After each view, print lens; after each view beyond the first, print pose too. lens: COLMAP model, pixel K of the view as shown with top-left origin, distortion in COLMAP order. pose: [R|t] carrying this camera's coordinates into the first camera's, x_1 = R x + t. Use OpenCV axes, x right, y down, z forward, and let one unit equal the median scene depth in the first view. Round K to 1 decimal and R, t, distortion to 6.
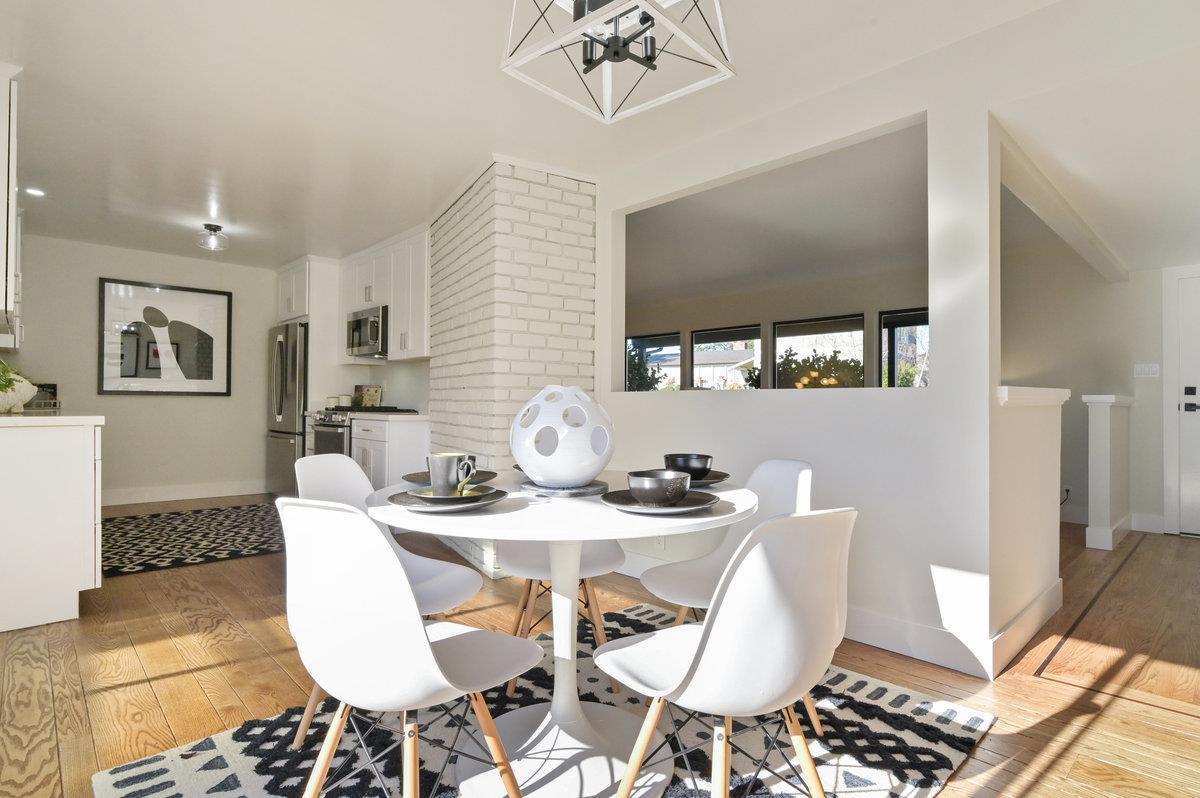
lens RADIAL K [[631.4, 0, 600.0], [0, 631.4, 399.0], [0, 0, 1]] dist [-0.002806, -0.000439]
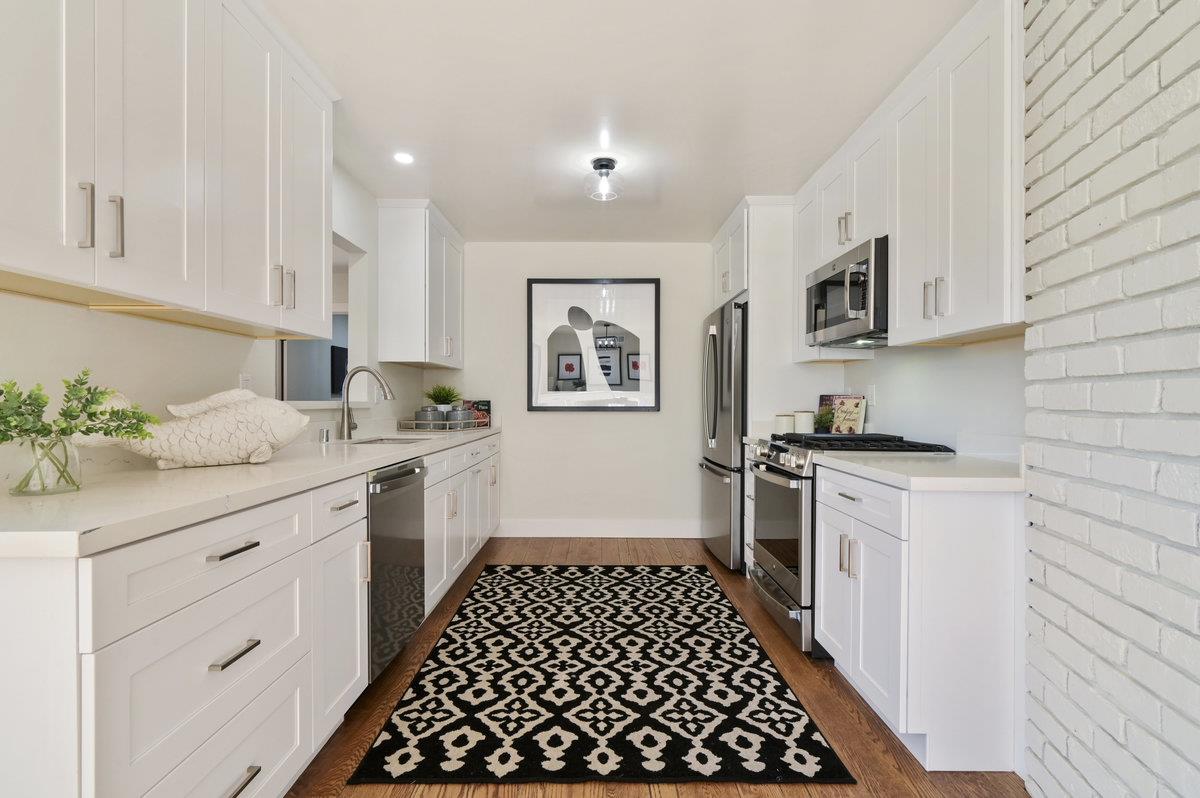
lens RADIAL K [[552.2, 0, 597.8], [0, 552.2, 406.3], [0, 0, 1]] dist [-0.000843, 0.000350]
pose [[0.734666, -0.001935, -0.678426, -0.197630], [0.010829, 0.999902, 0.008875, -0.019674], [0.678342, -0.013867, 0.734615, 0.496774]]
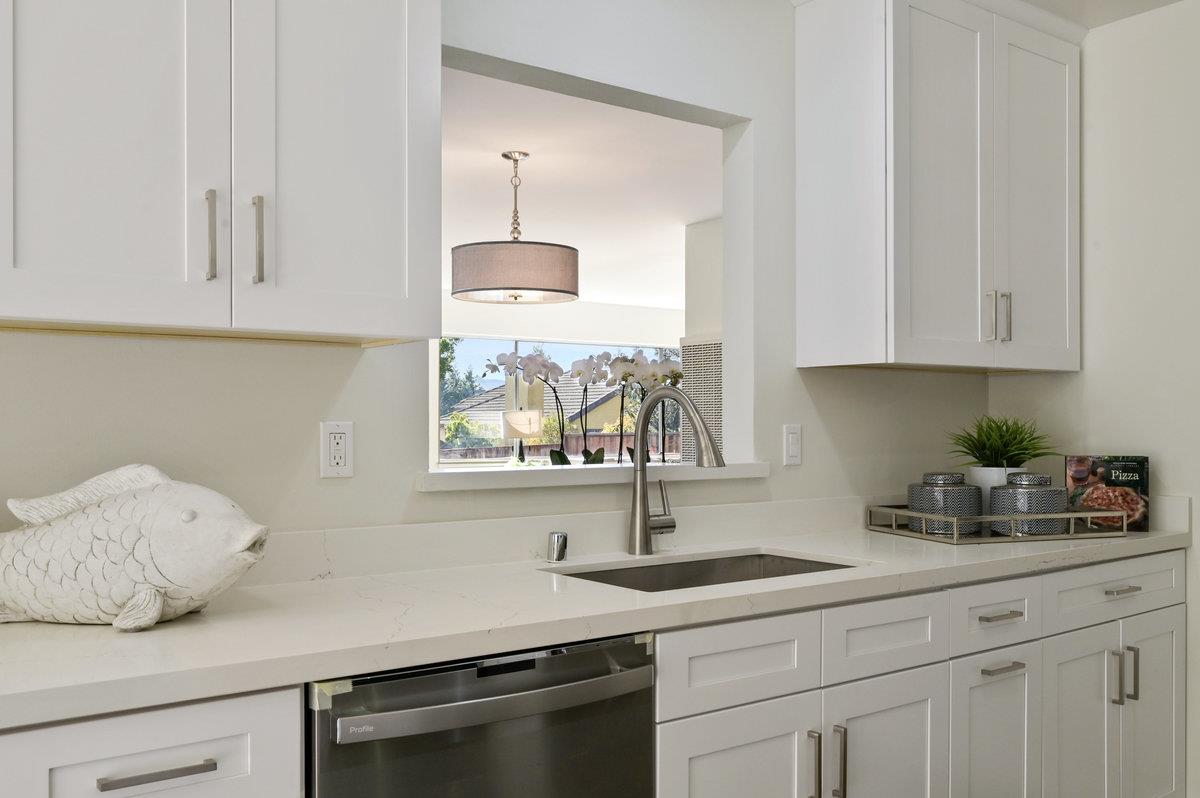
lens RADIAL K [[1045.6, 0, 602.0], [0, 1045.6, 432.5], [0, 0, 1]] dist [-0.000869, 0.004908]
pose [[-0.101477, -0.002709, -0.994834, -0.293956], [0.011246, 0.999929, -0.003870, -0.035576], [0.994774, -0.011581, -0.101440, 0.746105]]
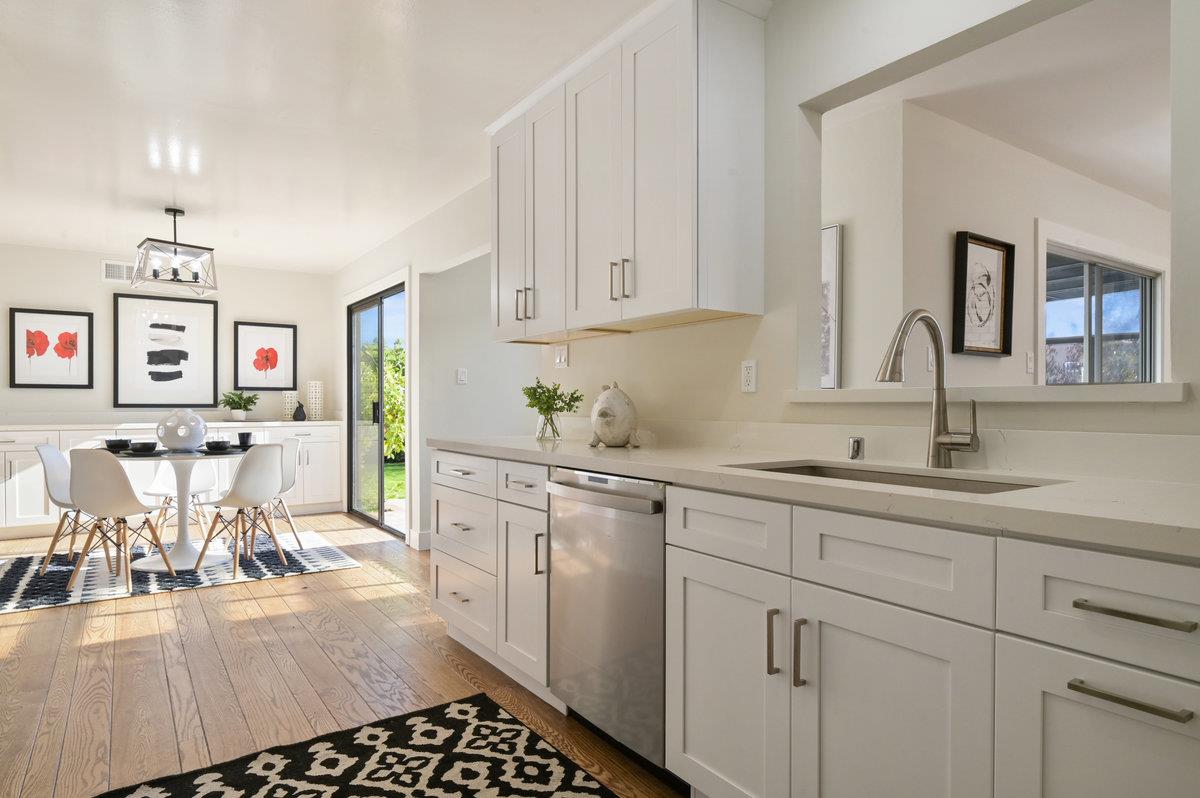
lens RADIAL K [[705.4, 0, 600.0], [0, 705.4, 399.0], [0, 0, 1]] dist [-0.002358, -0.000433]
pose [[-0.989604, -0.008778, 0.143549, -0.626330], [-0.009886, 0.999927, -0.007007, -0.013749], [-0.143477, -0.008354, -0.989618, 1.062524]]
